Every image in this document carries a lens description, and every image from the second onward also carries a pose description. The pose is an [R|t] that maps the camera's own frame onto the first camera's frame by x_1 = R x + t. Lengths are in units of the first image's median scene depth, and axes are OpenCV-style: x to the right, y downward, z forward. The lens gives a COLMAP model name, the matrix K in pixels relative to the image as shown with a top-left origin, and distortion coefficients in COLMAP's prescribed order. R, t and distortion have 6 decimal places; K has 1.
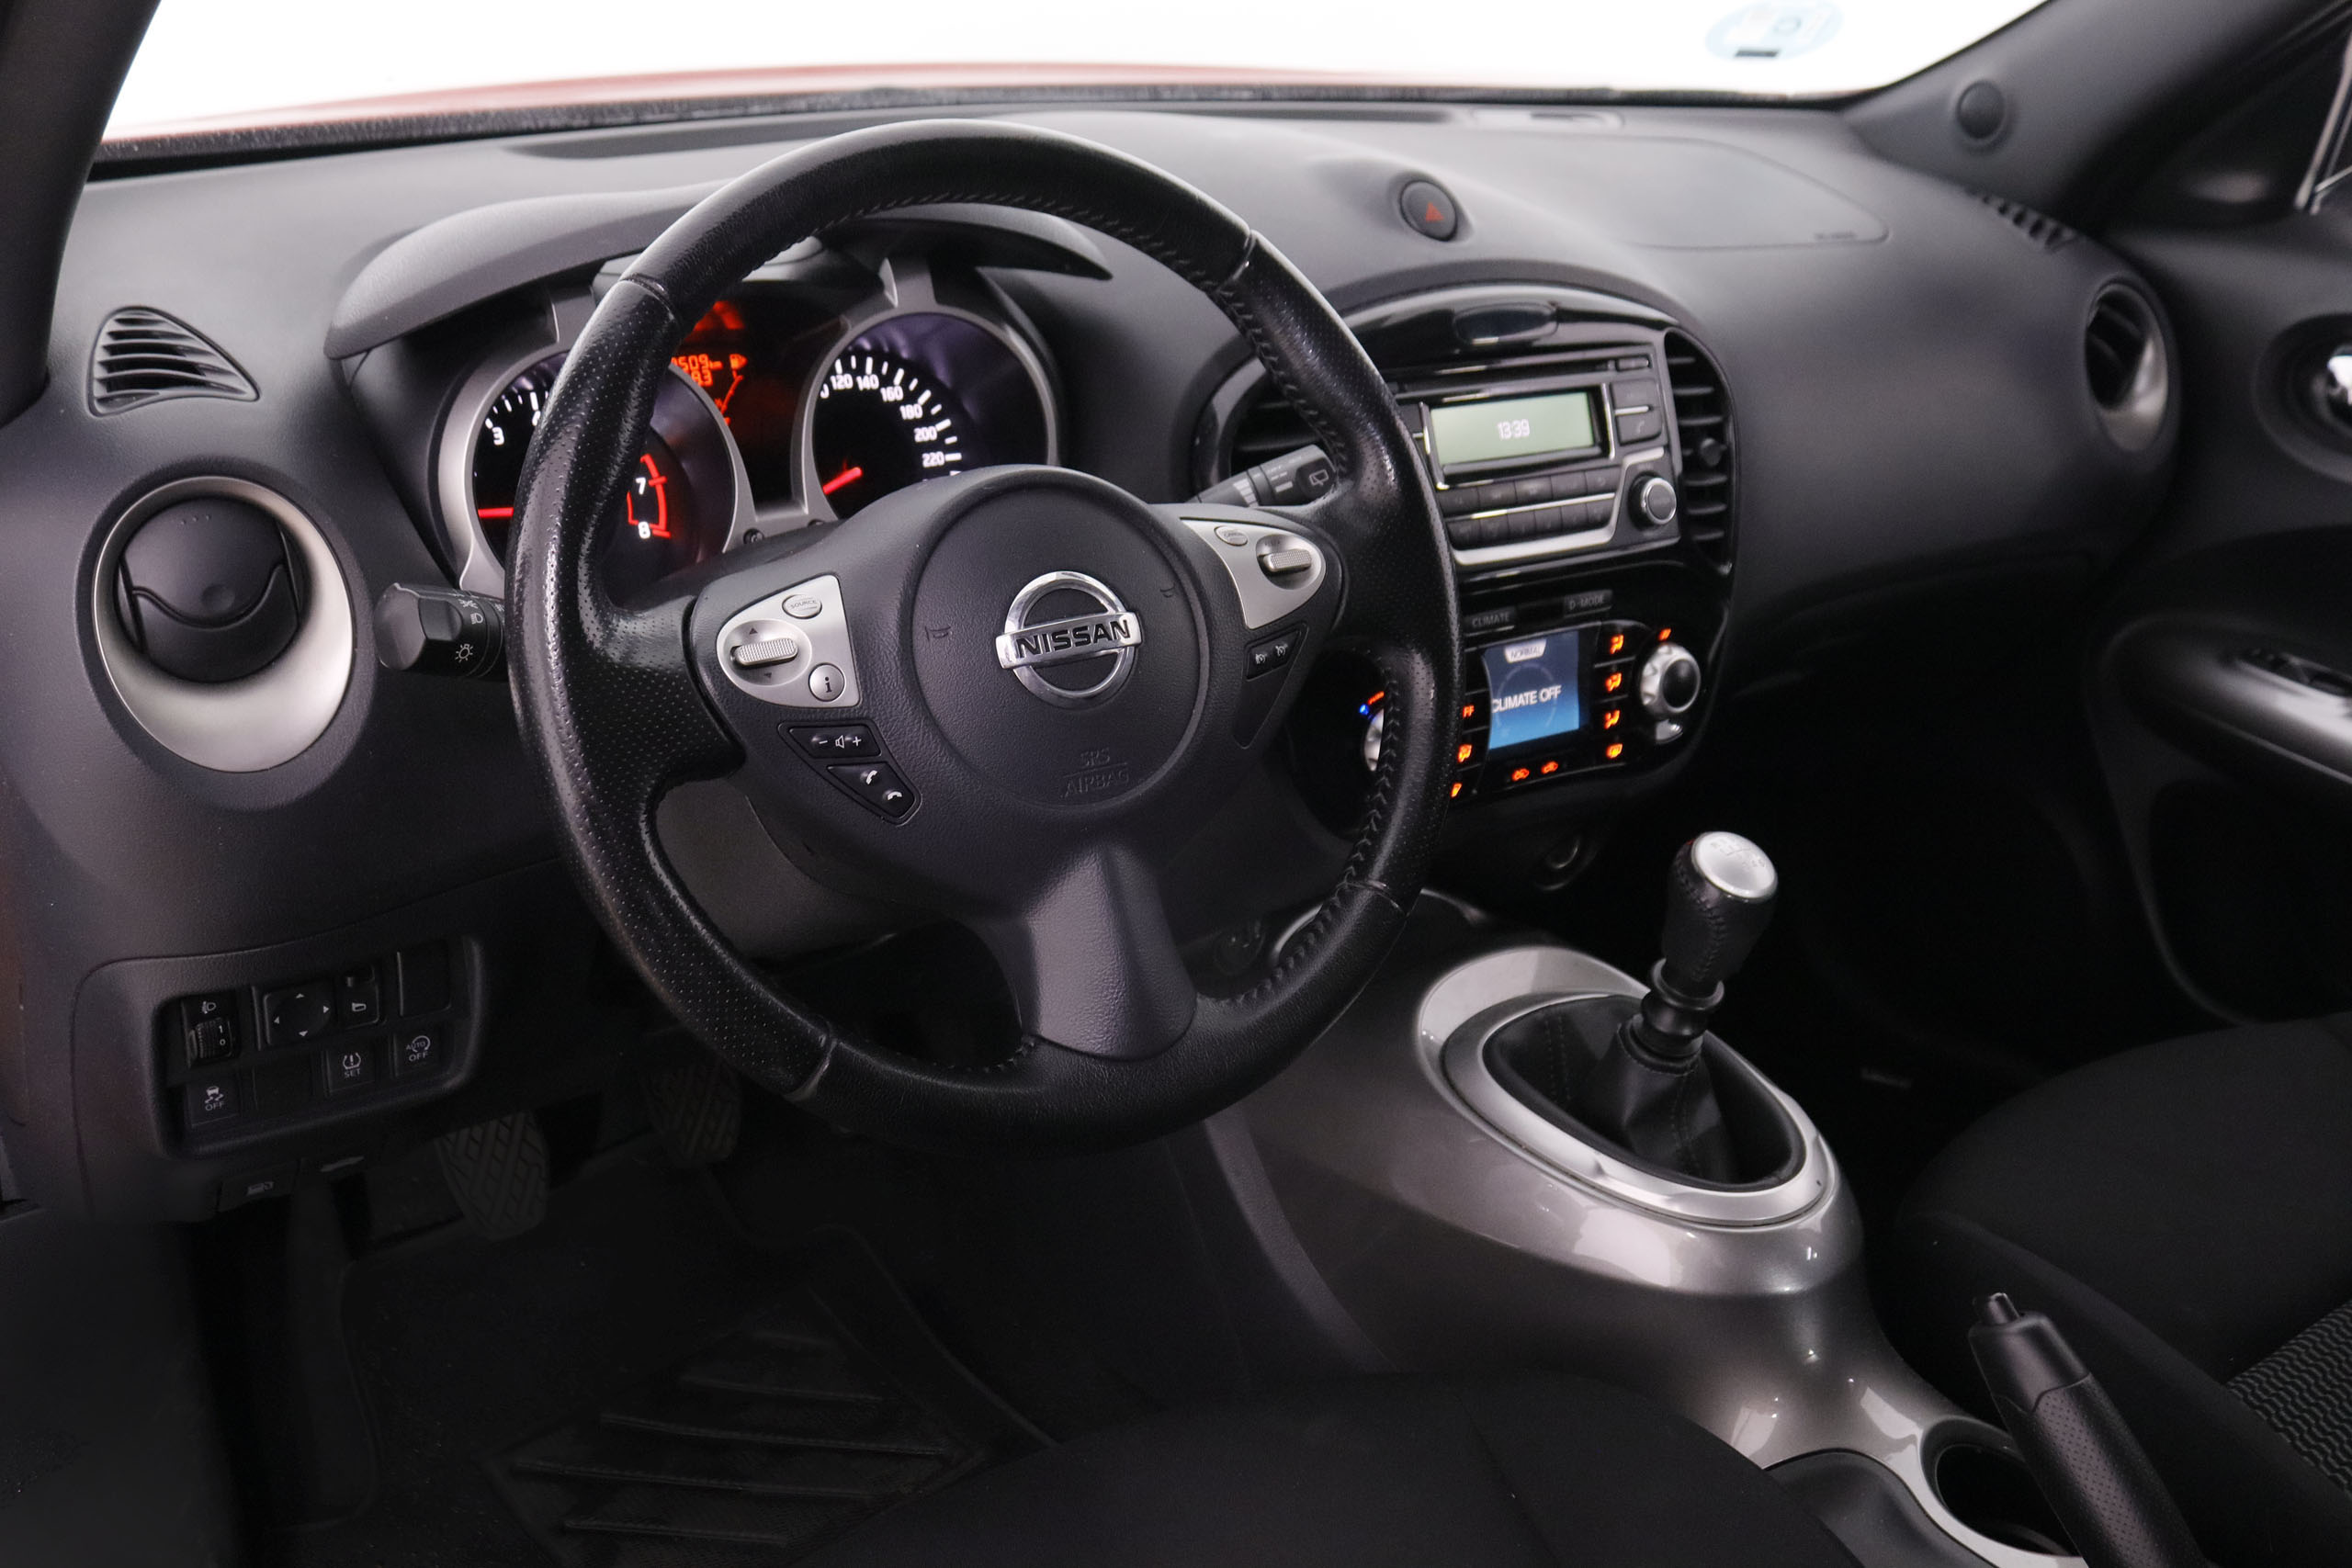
lens RADIAL K [[2003.8, 0, 1176.0], [0, 2003.8, 784.0], [0, 0, 1]] dist [-0.144645, 0.090983]
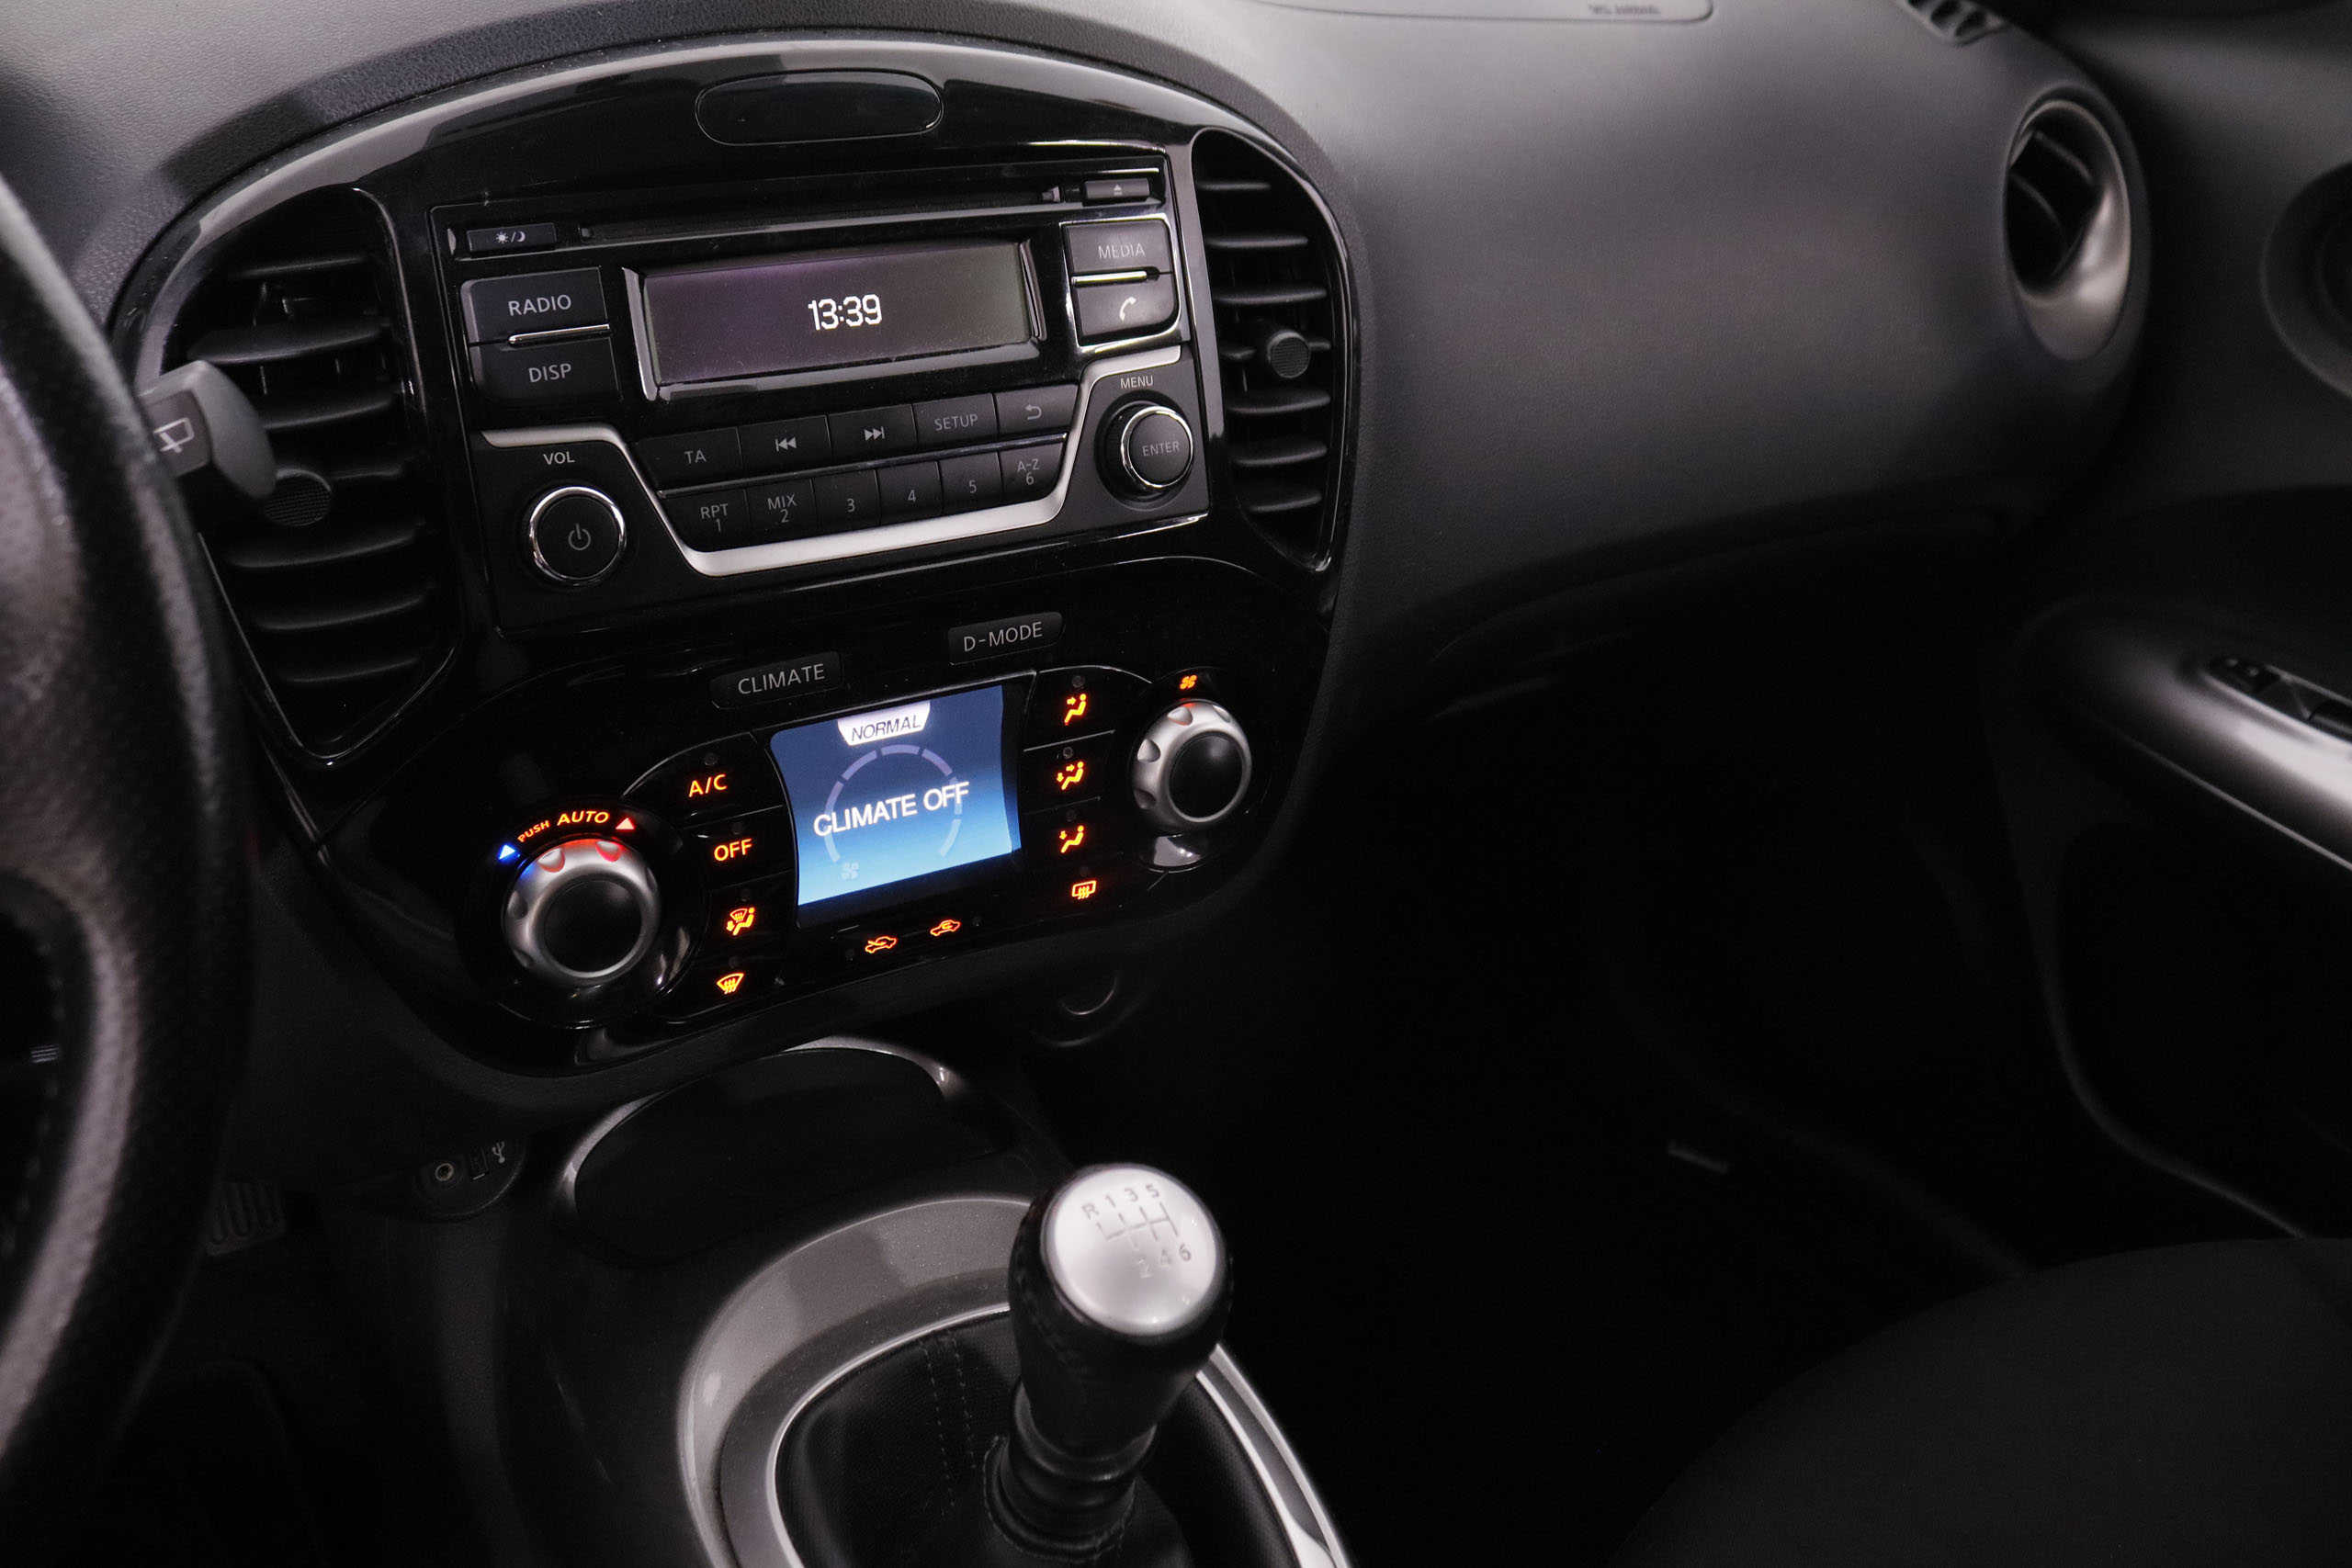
lens RADIAL K [[1893.8, 0, 1170.4], [0, 1893.8, 756.9], [0, 0, 1]] dist [-0.168978, 0.128295]
pose [[0.999430, 0.033699, 0.001872, 0.245080], [-0.033738, 0.995997, 0.082776, -0.100062], [0.000925, -0.082792, 0.996566, 0.476487]]
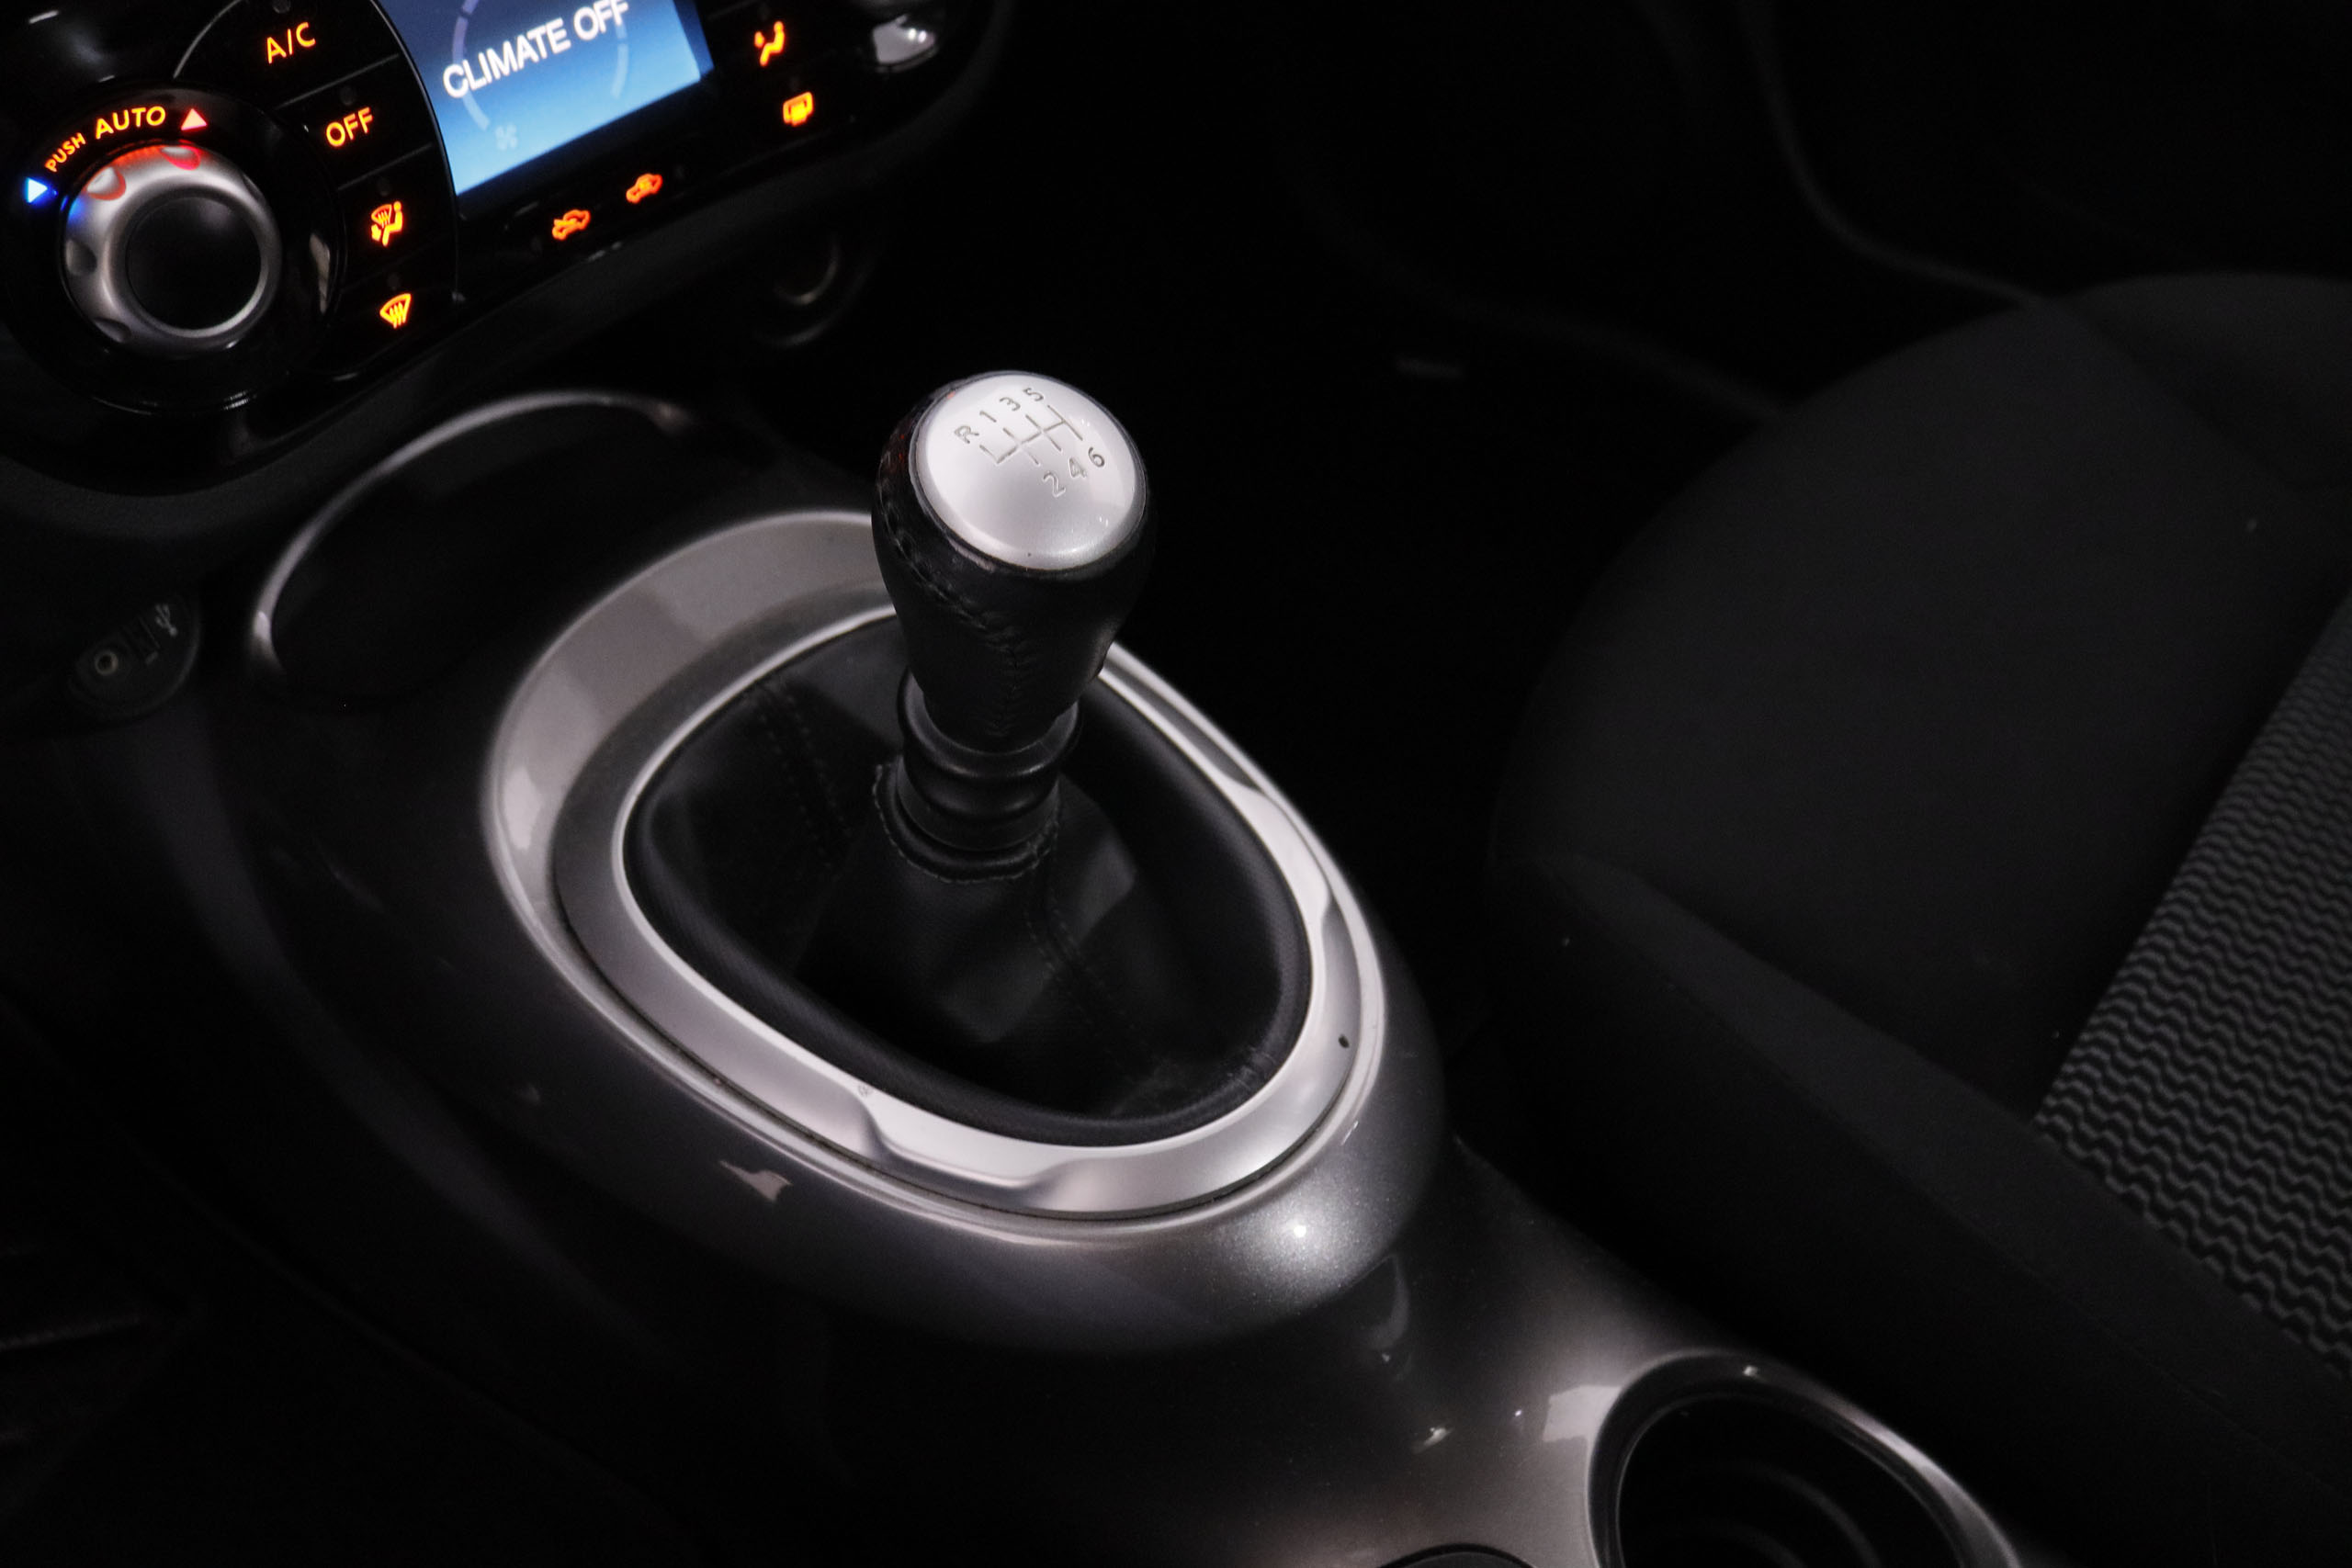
lens RADIAL K [[1893.8, 0, 1170.4], [0, 1893.8, 756.9], [0, 0, 1]] dist [-0.168978, 0.128295]
pose [[0.961948, -0.223702, 0.156885, 0.205193], [0.139638, 0.896033, 0.421457, -0.050286], [-0.234855, -0.383513, 0.893175, 0.558105]]
